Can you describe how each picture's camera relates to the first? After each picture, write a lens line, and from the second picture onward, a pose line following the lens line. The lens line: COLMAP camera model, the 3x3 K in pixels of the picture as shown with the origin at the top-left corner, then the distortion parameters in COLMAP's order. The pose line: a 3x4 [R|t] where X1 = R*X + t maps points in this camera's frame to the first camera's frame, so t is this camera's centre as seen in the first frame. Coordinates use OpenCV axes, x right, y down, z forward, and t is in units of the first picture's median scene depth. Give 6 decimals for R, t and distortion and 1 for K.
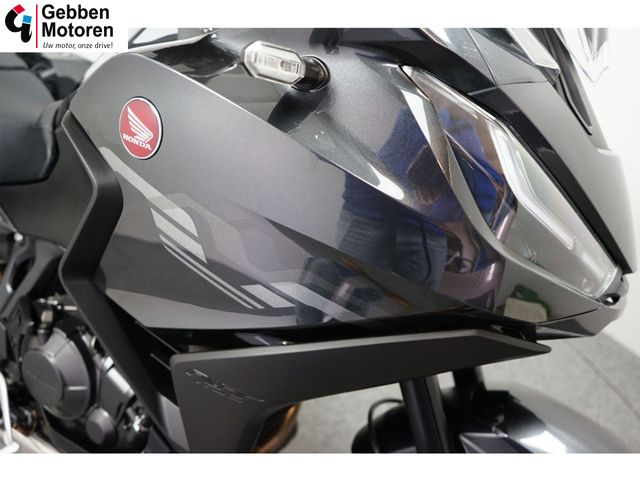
lens RADIAL K [[520.2, 0, 320.0], [0, 520.2, 240.0], [0, 0, 1]] dist [-0.003864, -0.000587]
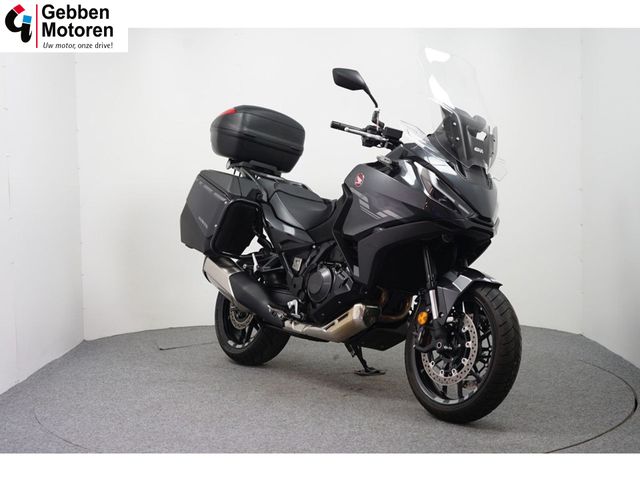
lens RADIAL K [[887.1, 0, 320.0], [0, 887.1, 240.0], [0, 0, 1]] dist [-0.001647, 0.001460]
pose [[0.905802, -0.003427, -0.423688, 2.352151], [-0.177847, 0.904537, -0.387534, 3.001737], [0.384570, 0.426380, 0.818722, -4.682494]]
